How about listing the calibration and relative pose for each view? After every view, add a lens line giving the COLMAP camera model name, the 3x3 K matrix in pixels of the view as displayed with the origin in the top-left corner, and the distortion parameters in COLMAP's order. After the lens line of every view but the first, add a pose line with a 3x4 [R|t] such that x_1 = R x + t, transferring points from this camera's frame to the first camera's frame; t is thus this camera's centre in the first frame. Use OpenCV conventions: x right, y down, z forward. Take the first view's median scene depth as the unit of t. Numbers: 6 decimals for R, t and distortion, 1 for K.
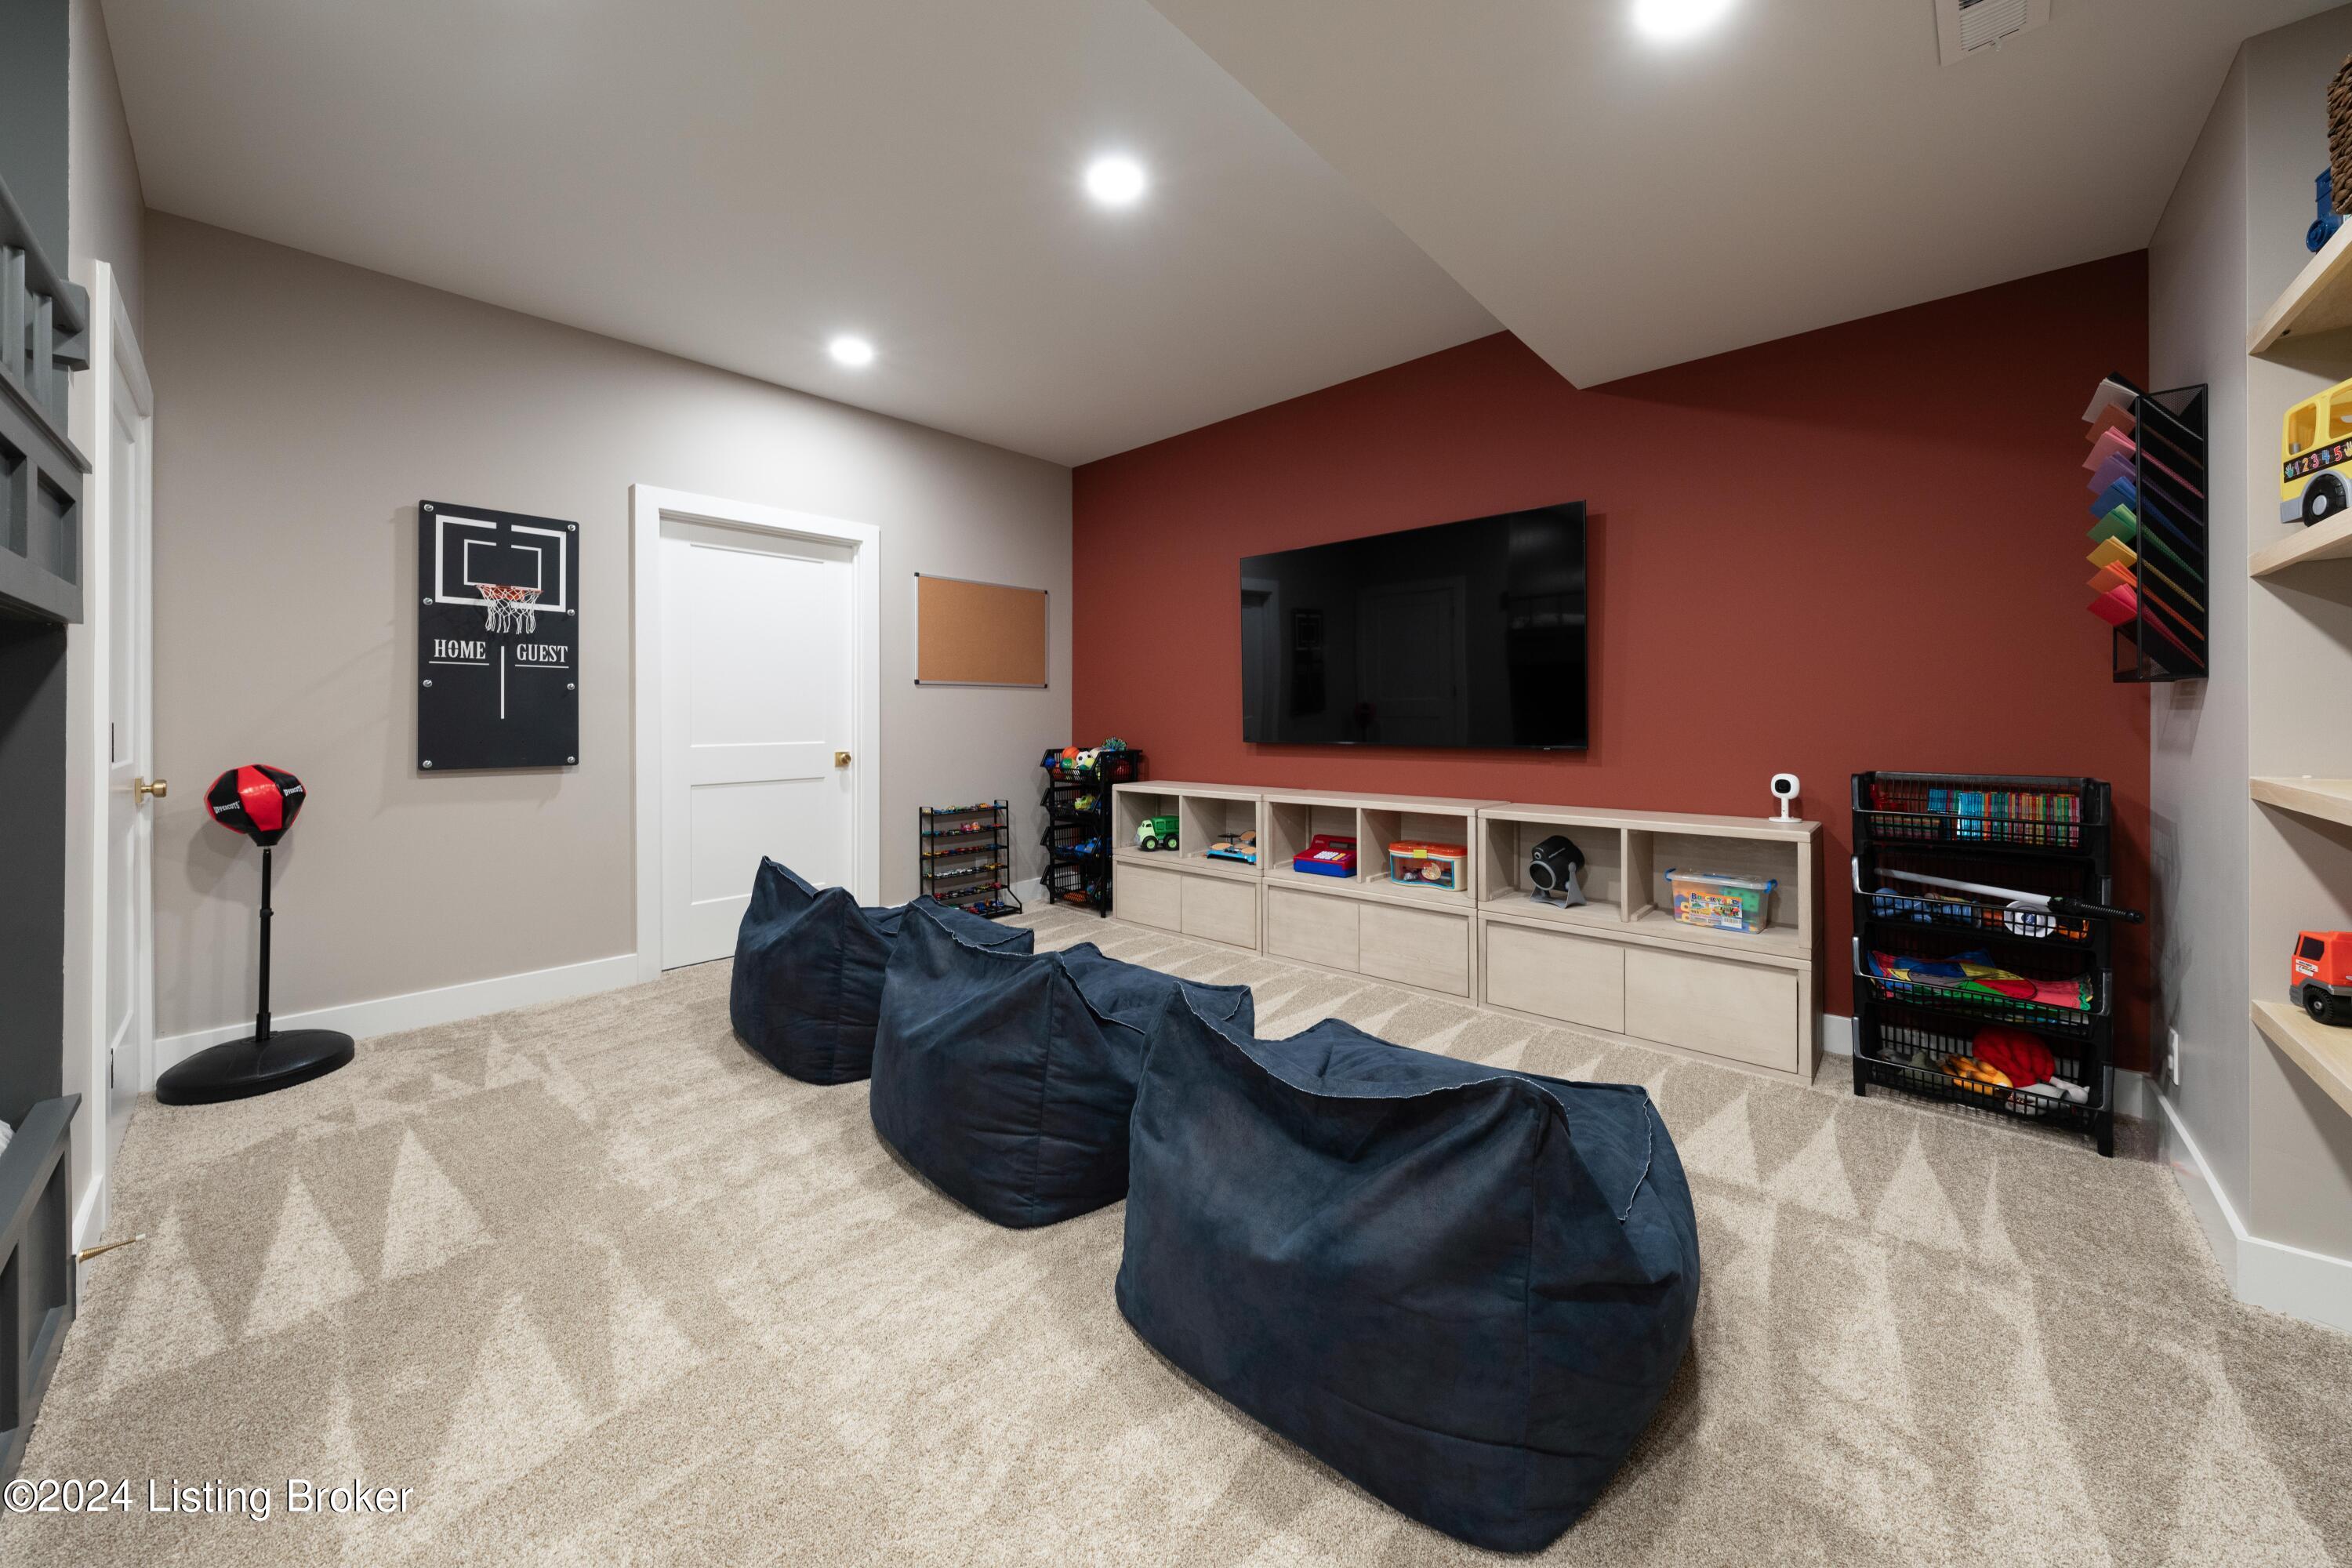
lens RADIAL K [[825.3, 0, 1182.2], [0, 825.3, 710.3], [0, 0, 1]] dist [0.000117, -0.000024]
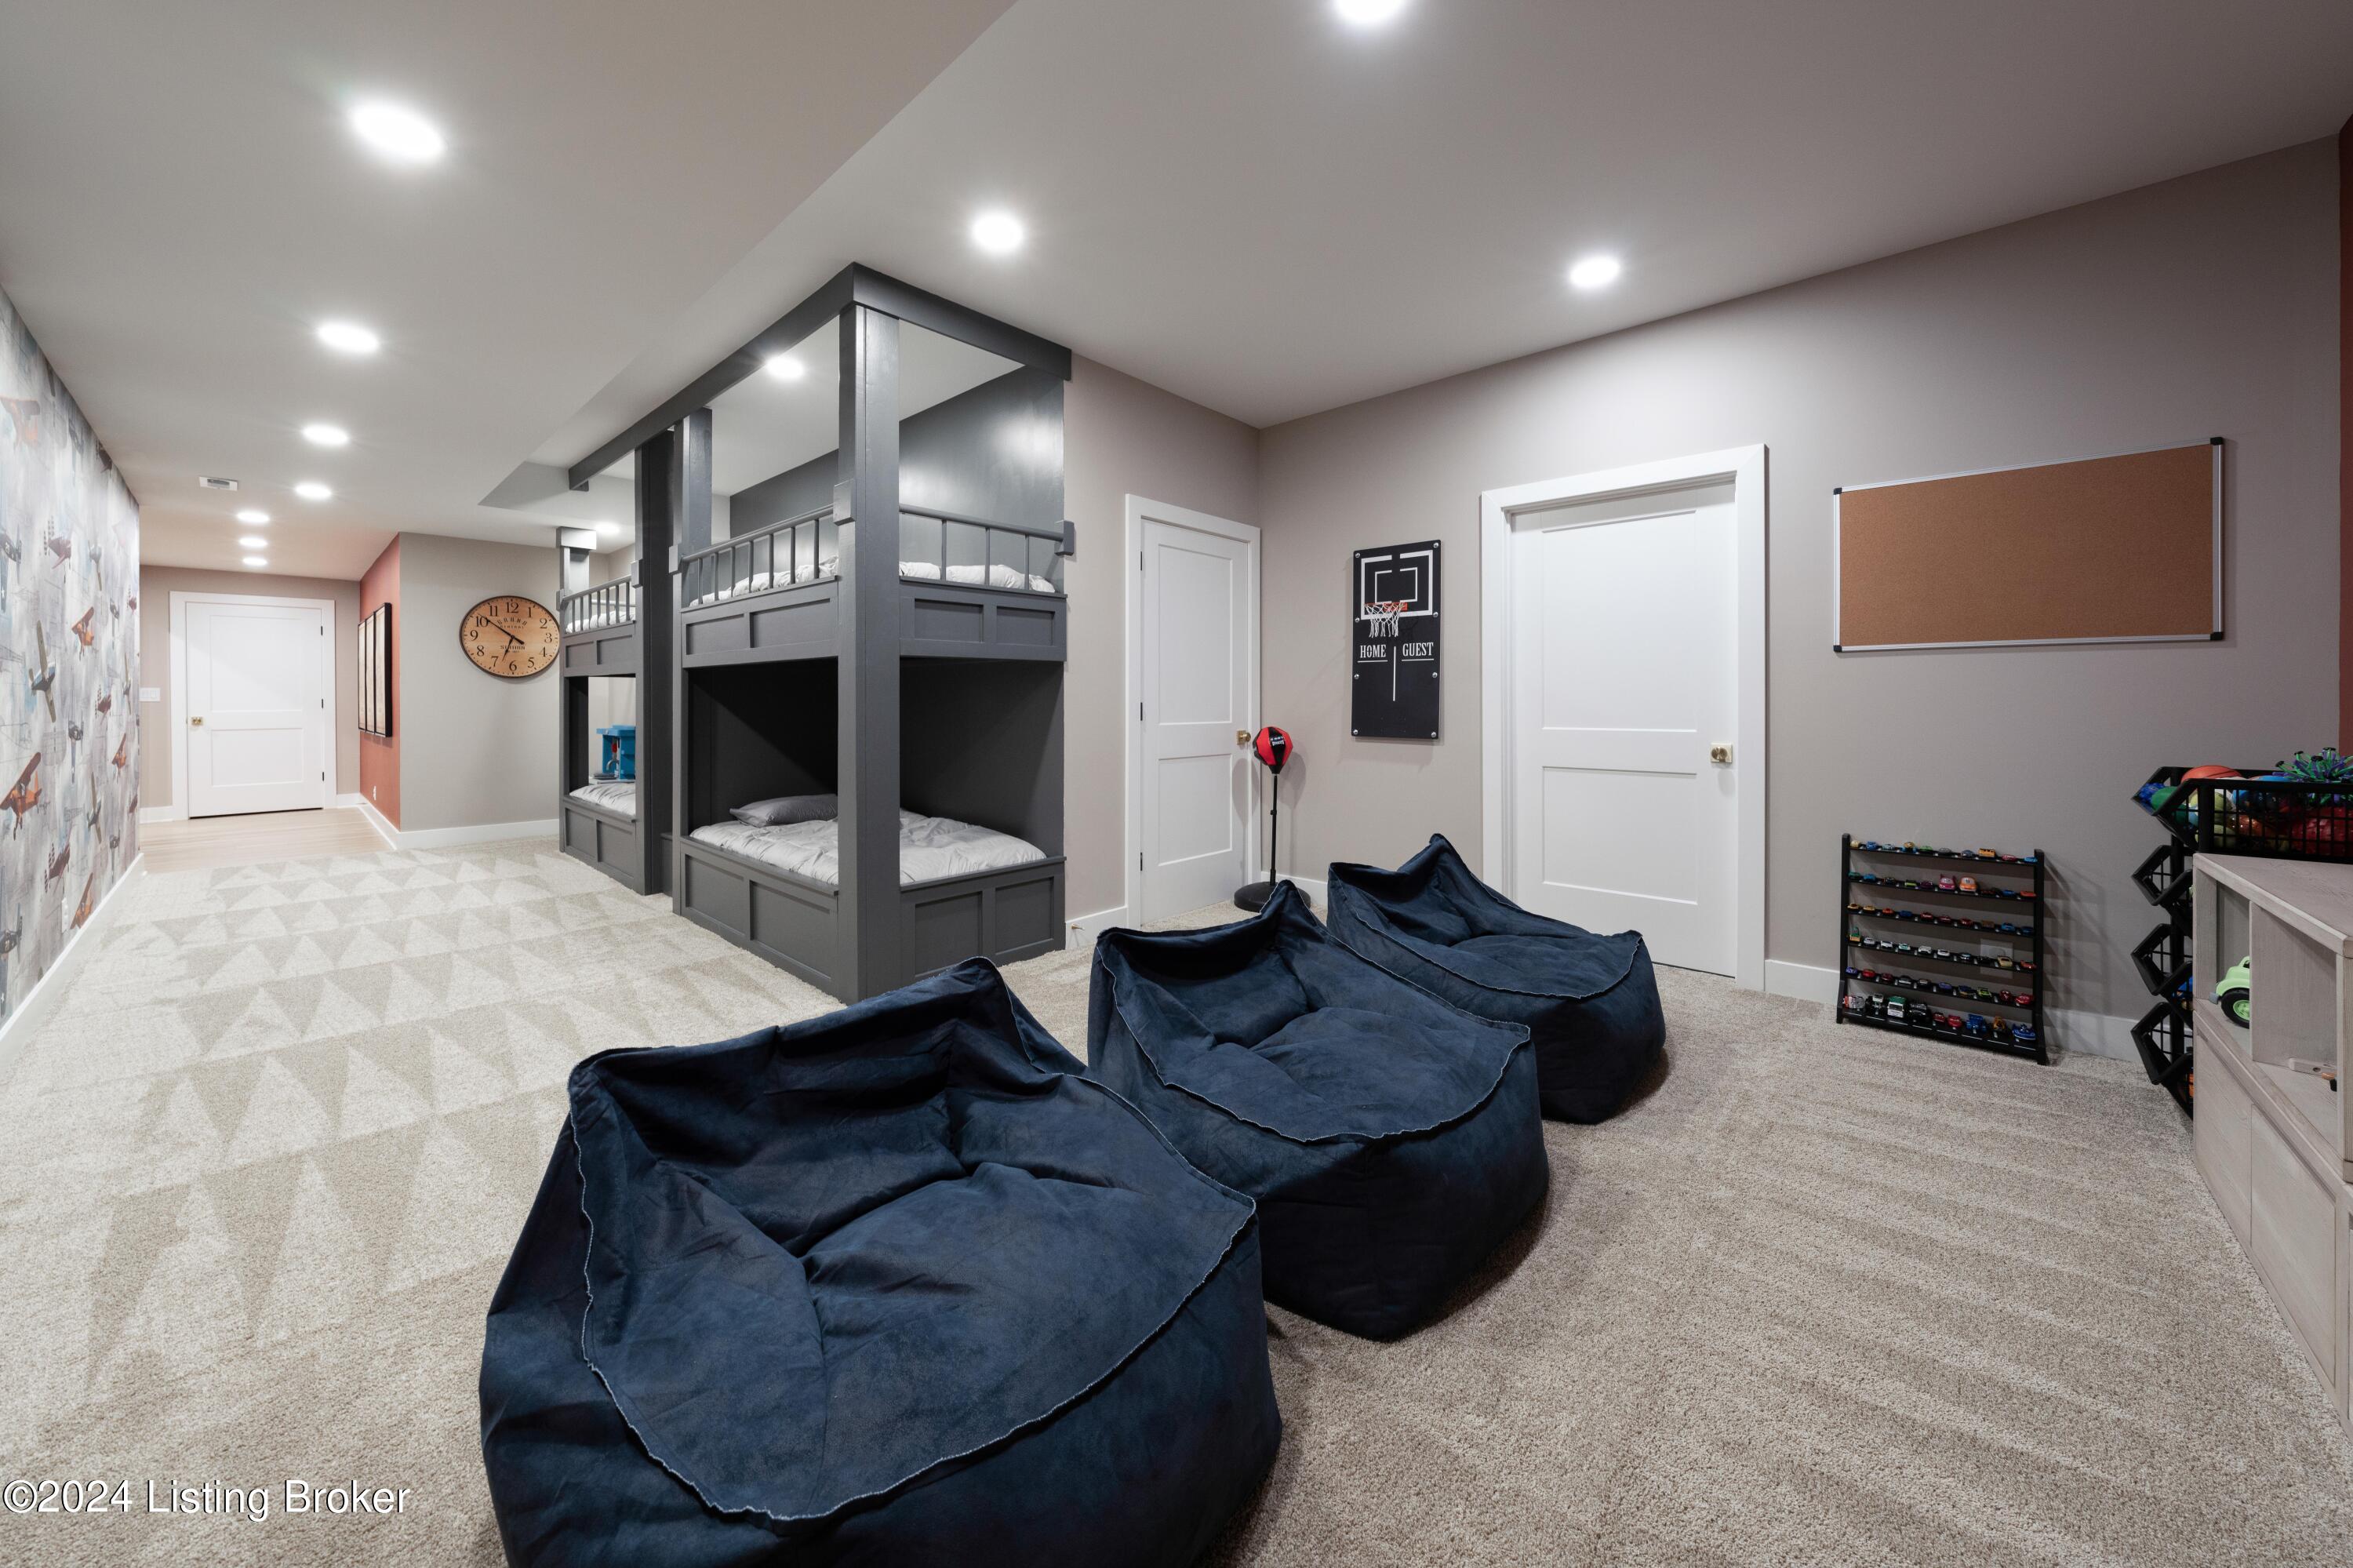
lens RADIAL K [[825.7, 0, 1182.7], [0, 825.7, 710.3], [0, 0, 1]] dist [0.000117, -0.000024]
pose [[0.003846, 0.013407, -0.999903, 0.485765], [0.006143, 0.999891, 0.013430, 0.004808], [0.999974, -0.006194, 0.003763, 0.618180]]
